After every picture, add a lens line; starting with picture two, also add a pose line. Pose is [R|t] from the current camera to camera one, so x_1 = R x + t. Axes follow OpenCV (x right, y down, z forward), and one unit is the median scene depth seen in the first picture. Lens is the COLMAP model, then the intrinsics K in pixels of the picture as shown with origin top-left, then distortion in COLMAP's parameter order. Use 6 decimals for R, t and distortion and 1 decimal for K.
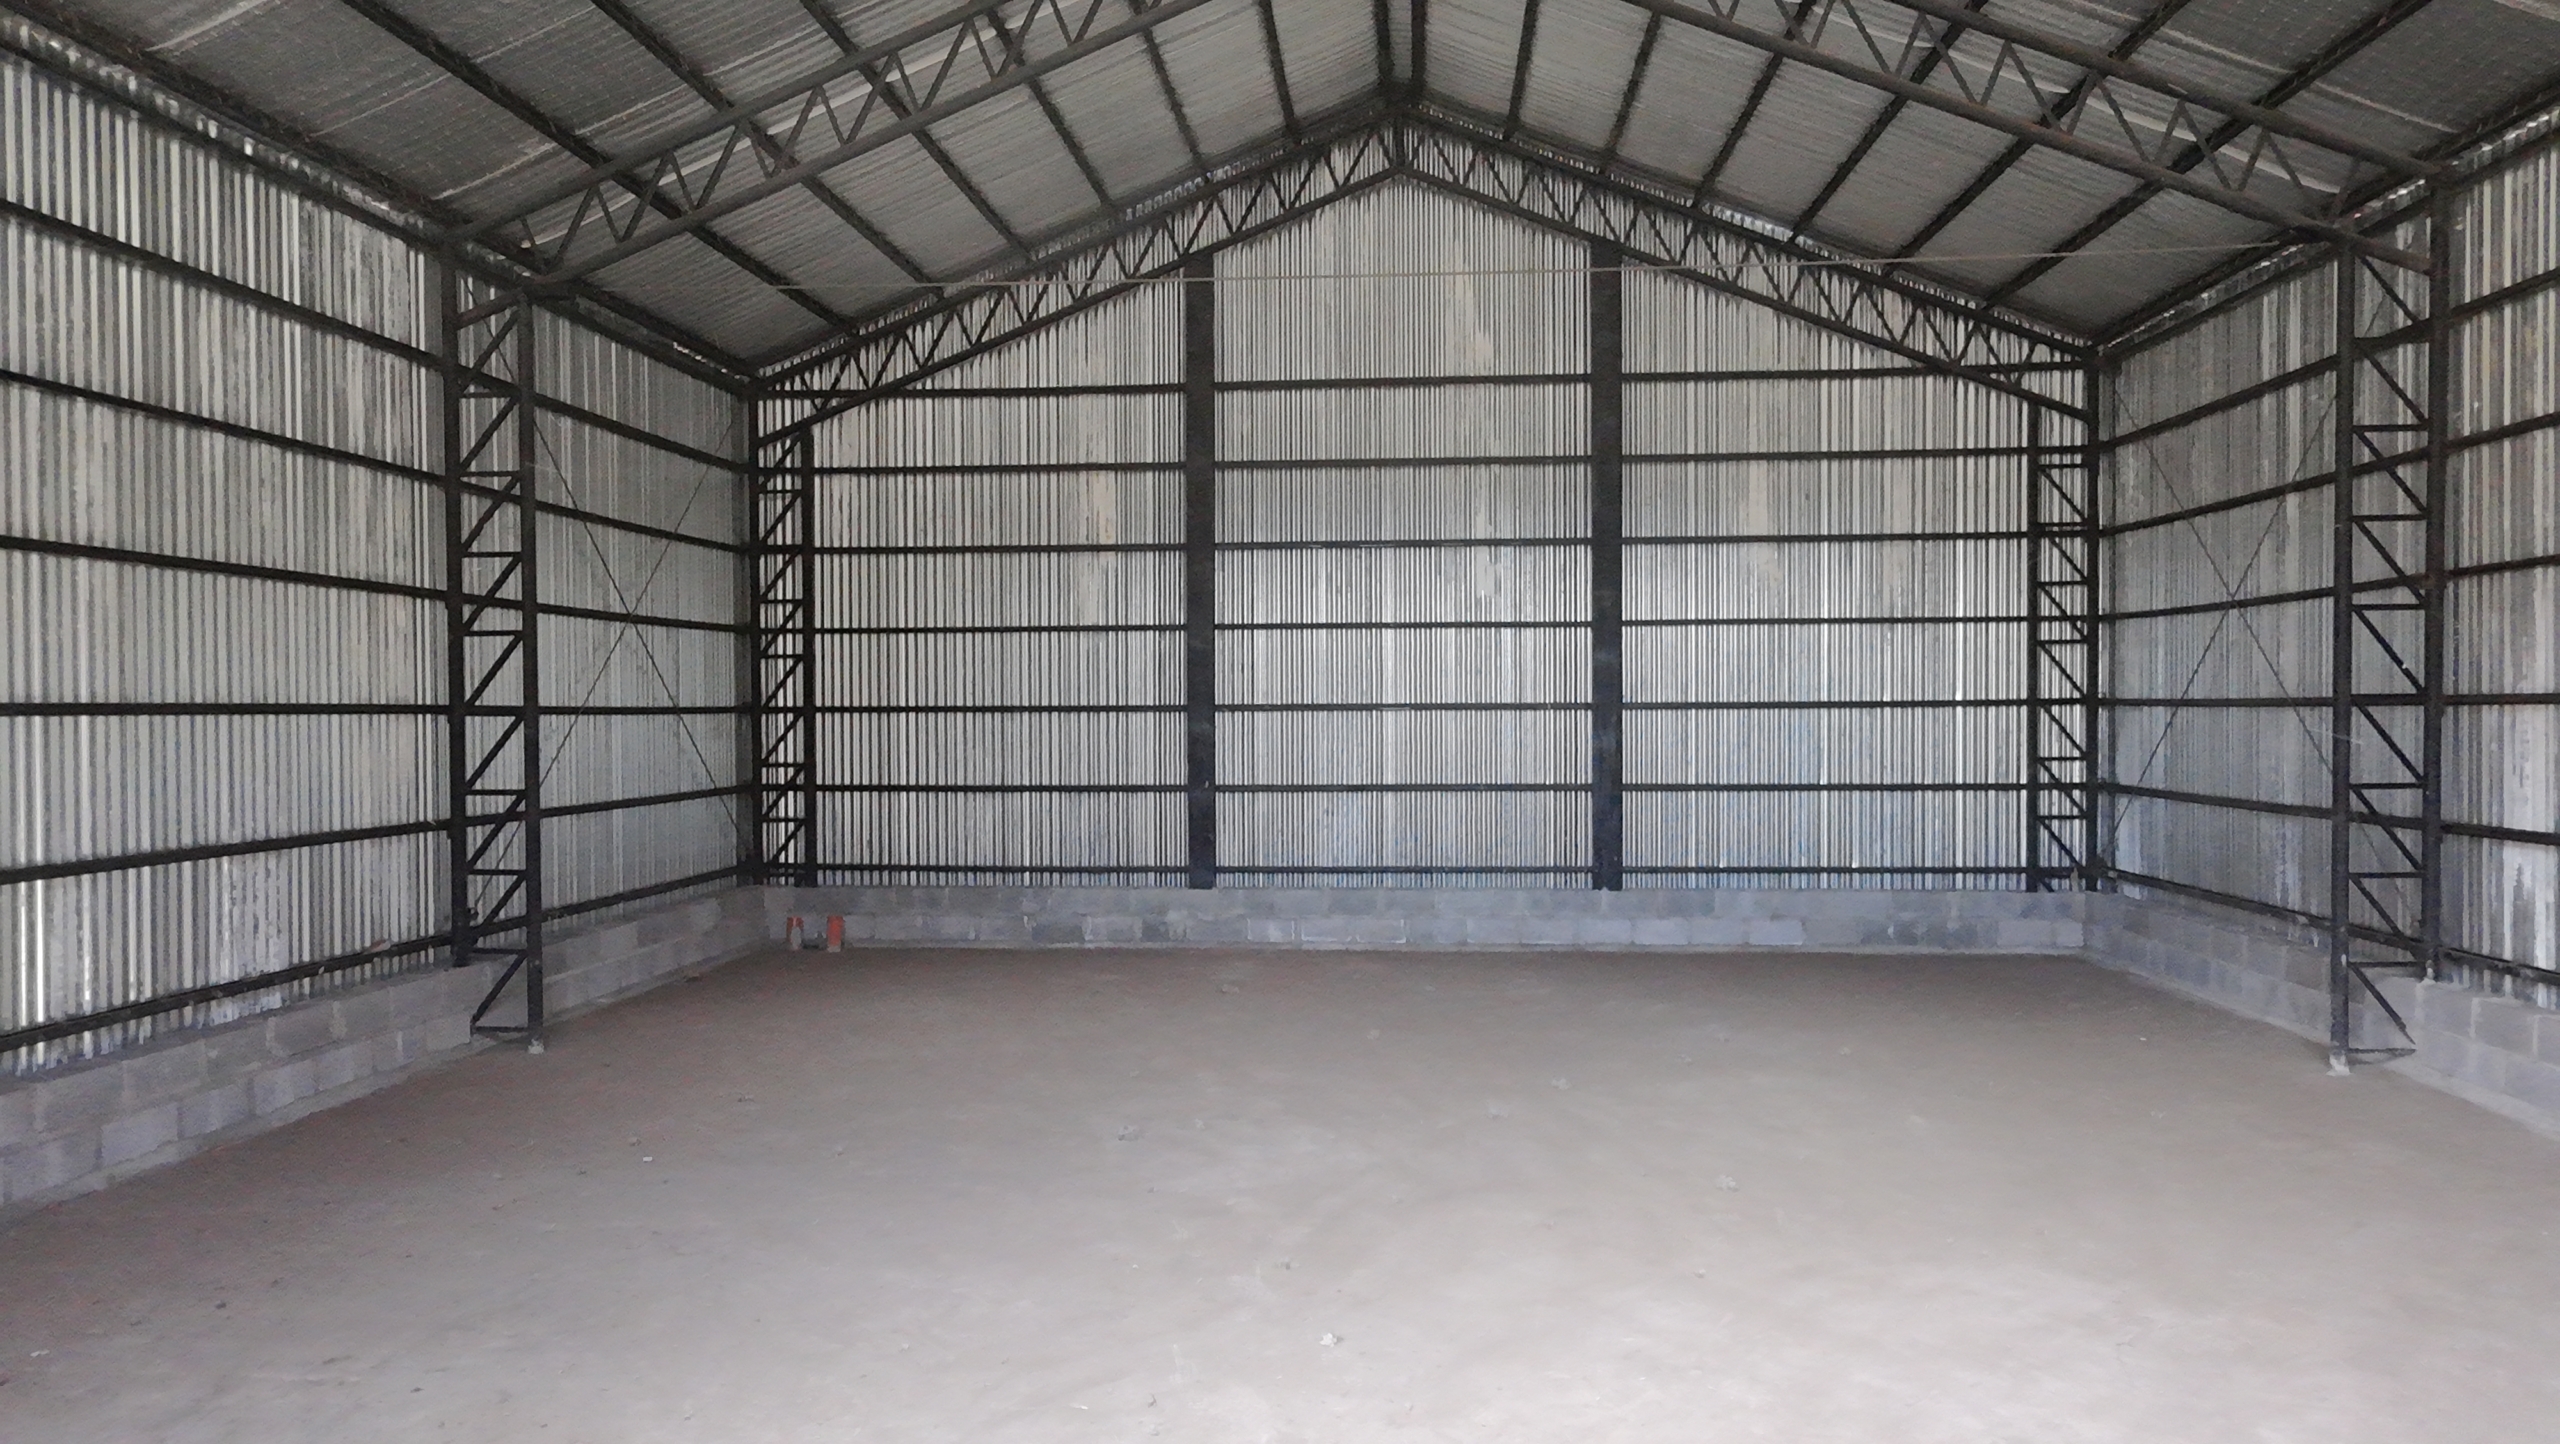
lens RADIAL K [[1663.7, 0, 1280.0], [0, 1663.7, 722.0], [0, 0, 1]] dist [-0.000527, 0.039770]
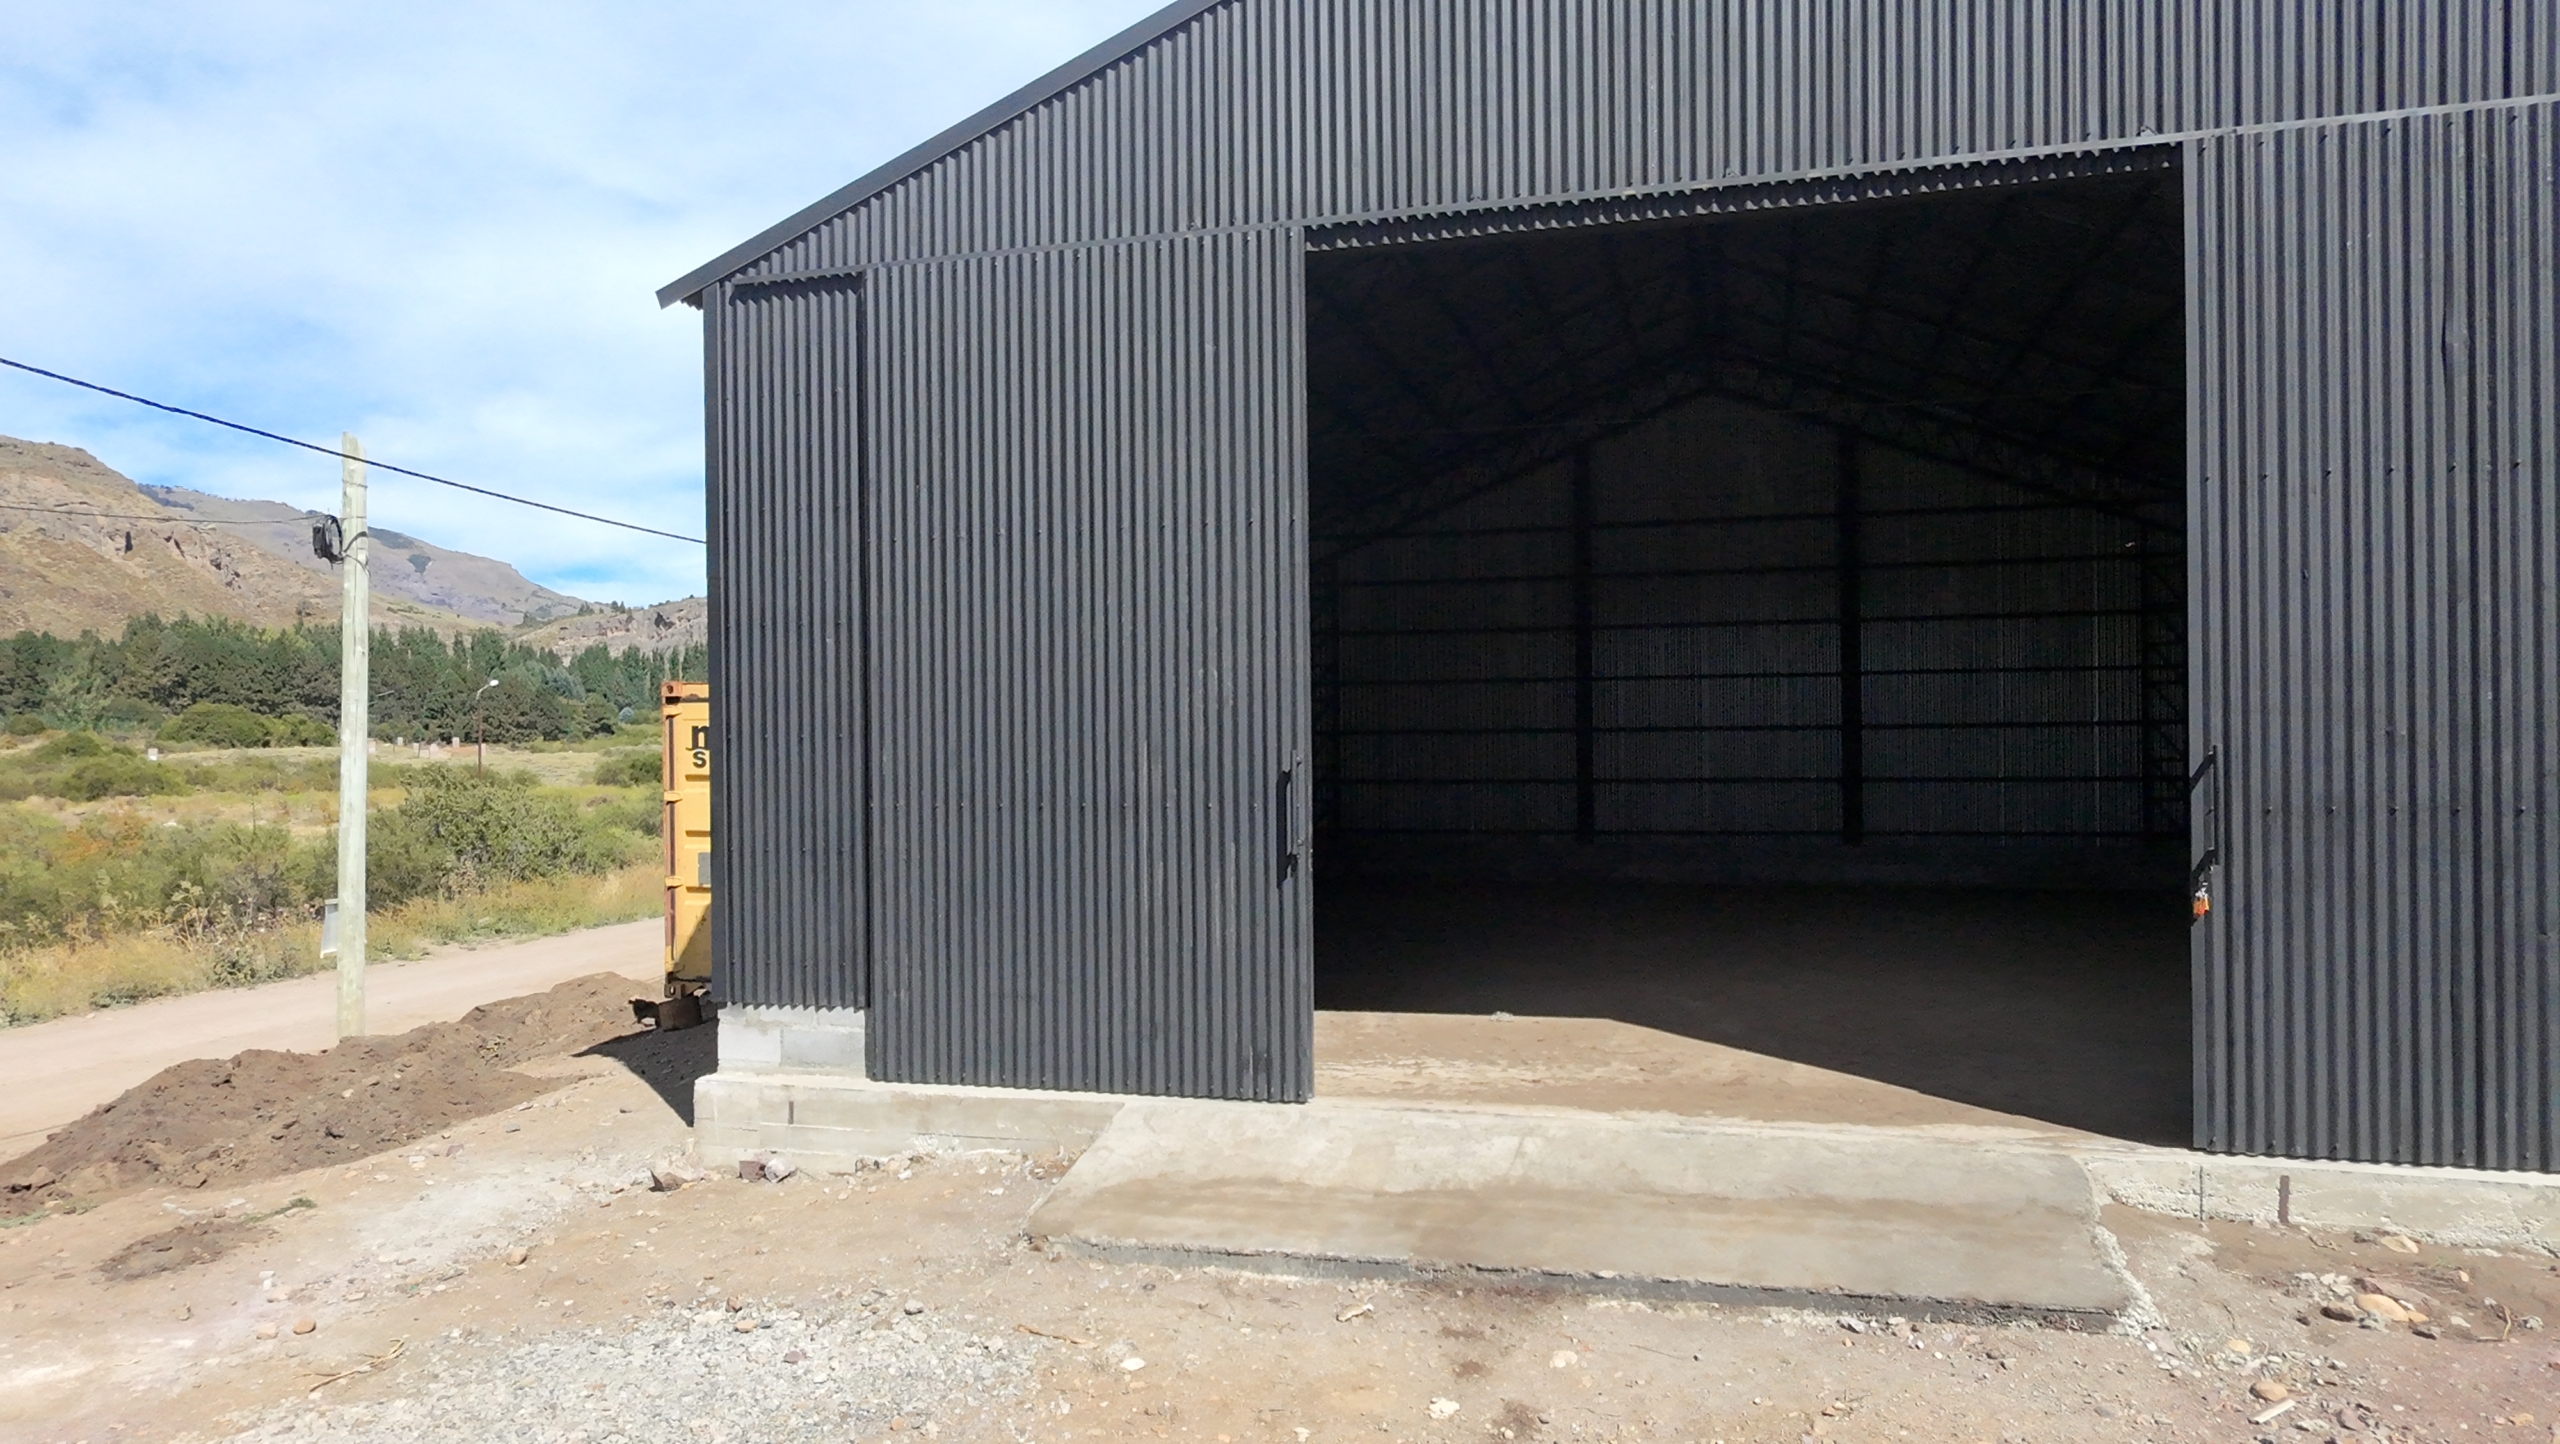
lens RADIAL K [[1663.7, 0, 1280.0], [0, 1663.7, 722.0], [0, 0, 1]] dist [-0.000527, 0.039770]
pose [[0.972343, -0.007821, -0.233425, 0.040290], [0.004629, 0.999888, -0.014219, 0.005083], [0.233510, 0.012745, 0.972271, -0.602333]]
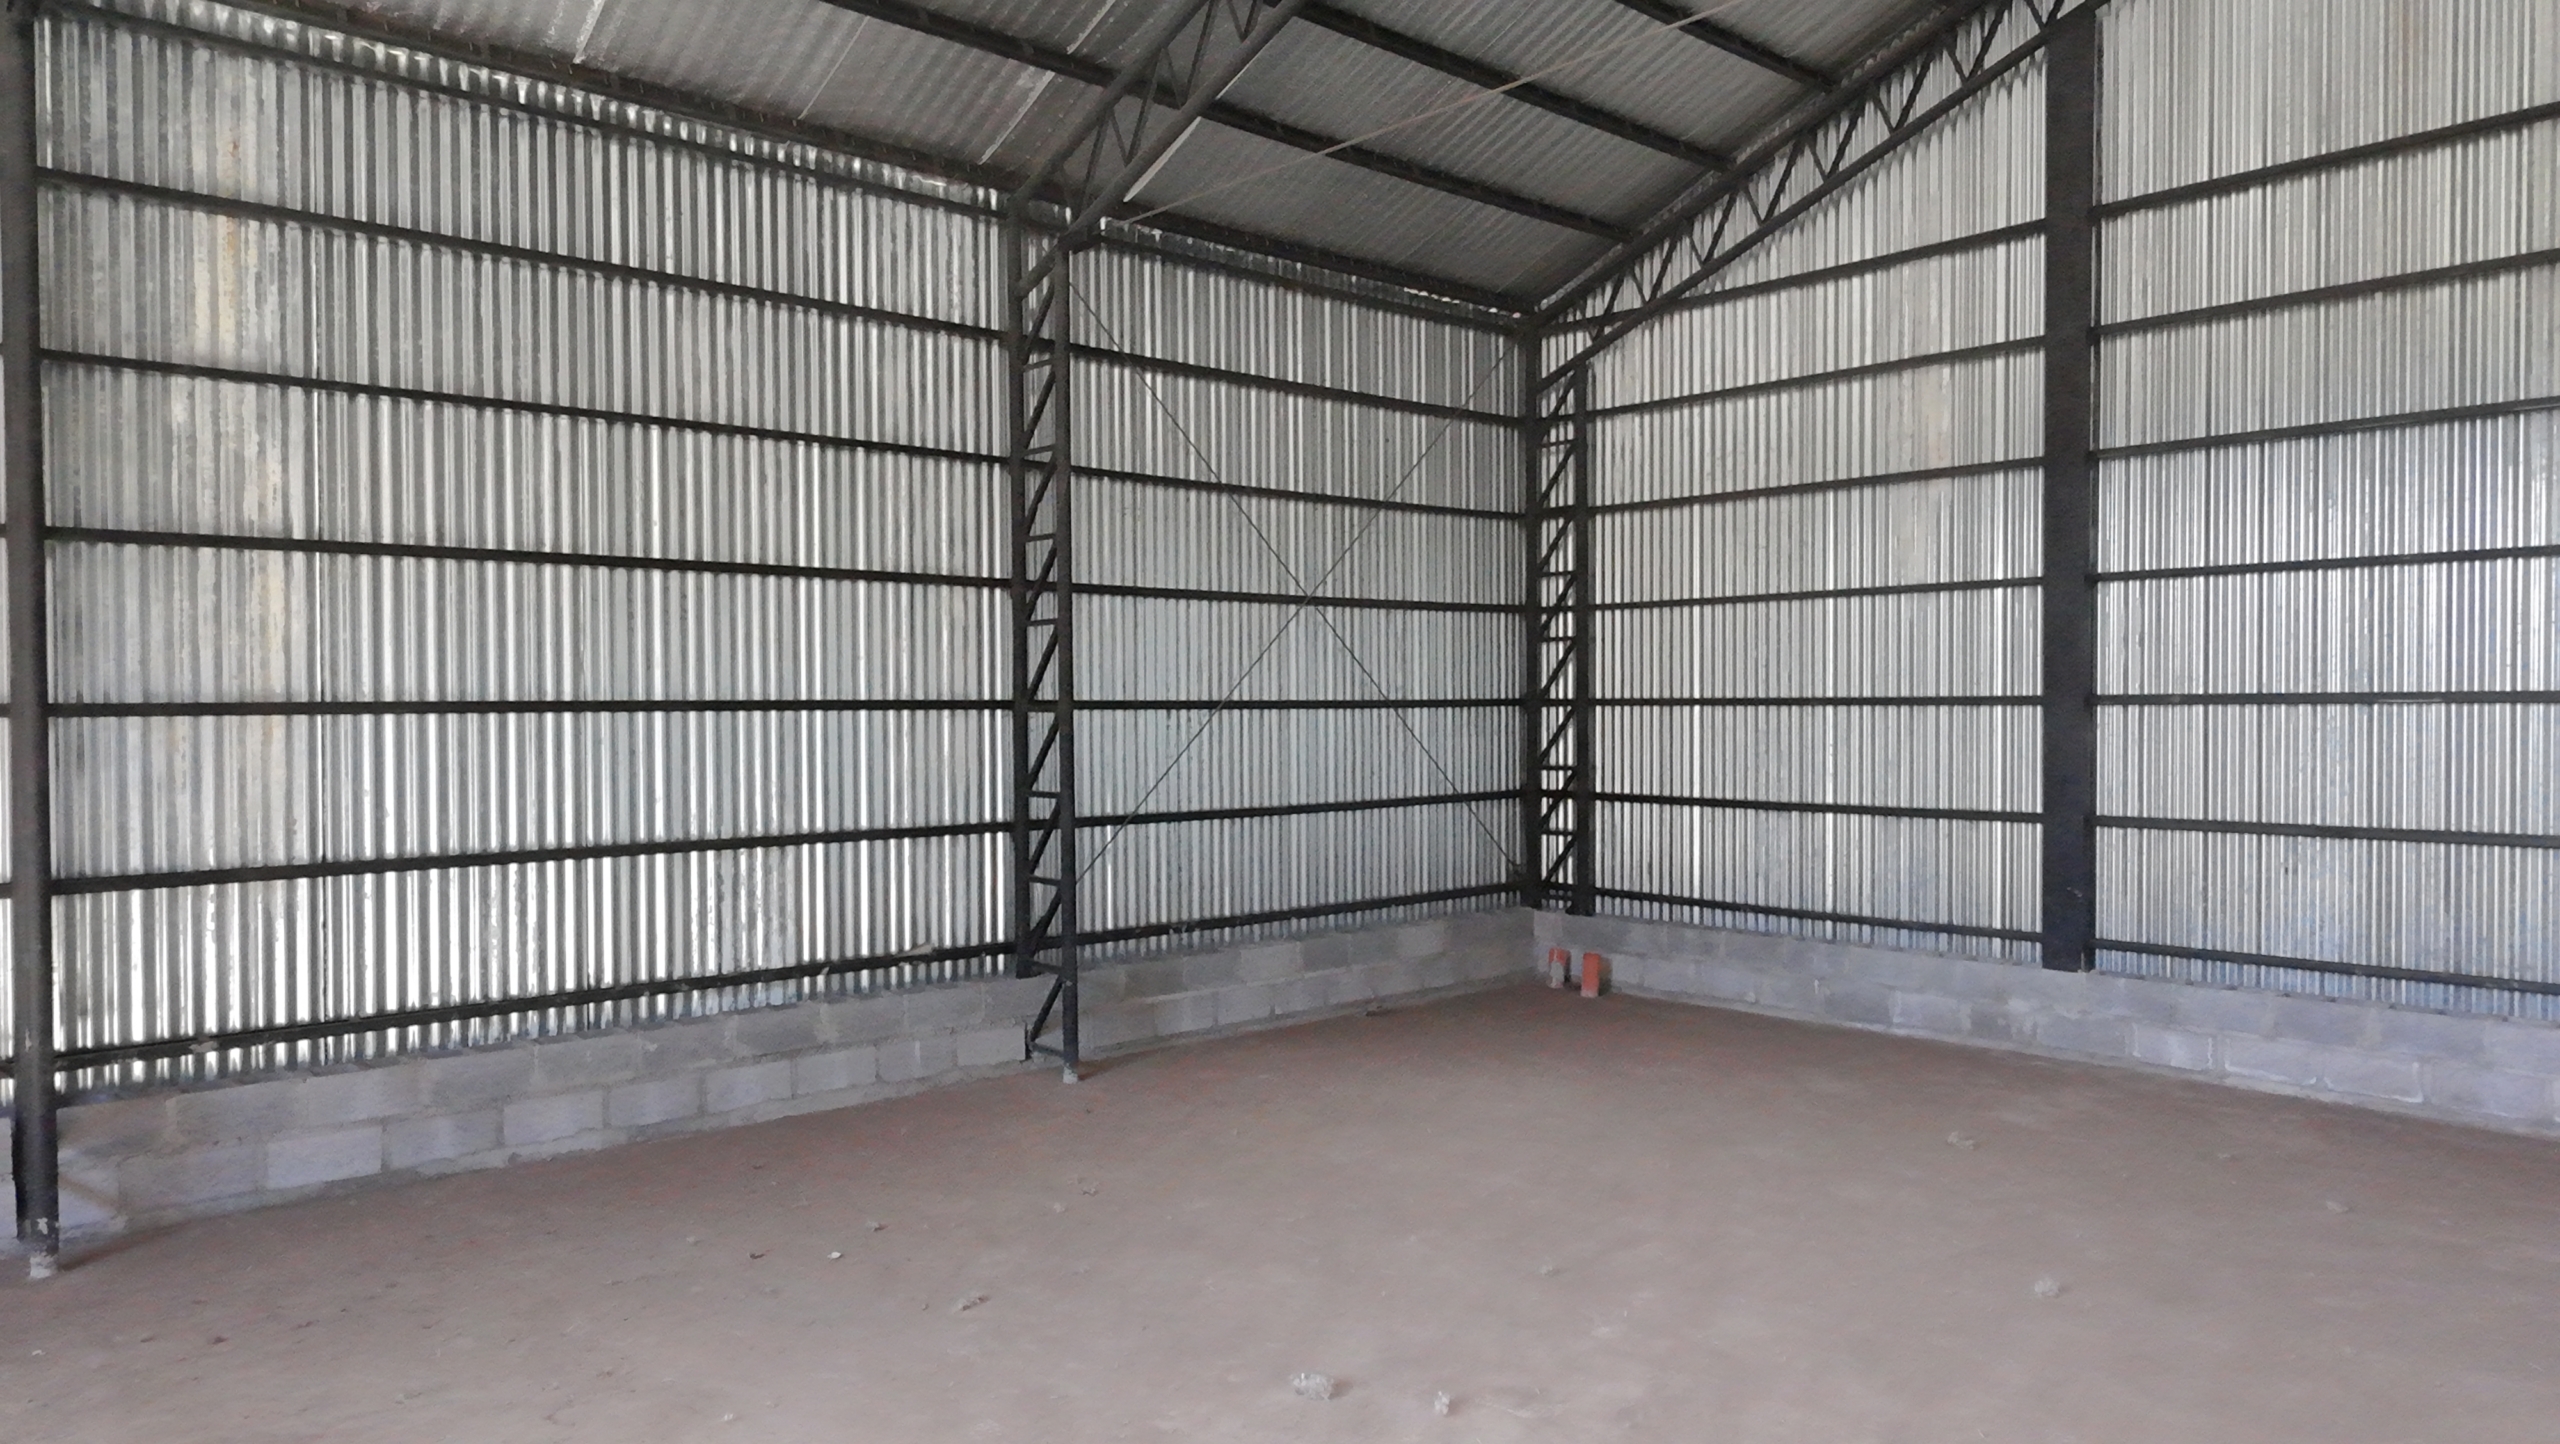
lens RADIAL K [[1663.7, 0, 1280.0], [0, 1663.7, 722.0], [0, 0, 1]] dist [-0.000527, 0.039770]
pose [[0.727788, 0.007865, -0.685757, 0.180694], [-0.002869, 0.999960, 0.008423, -0.004073], [0.685796, -0.004162, 0.727782, 0.294221]]
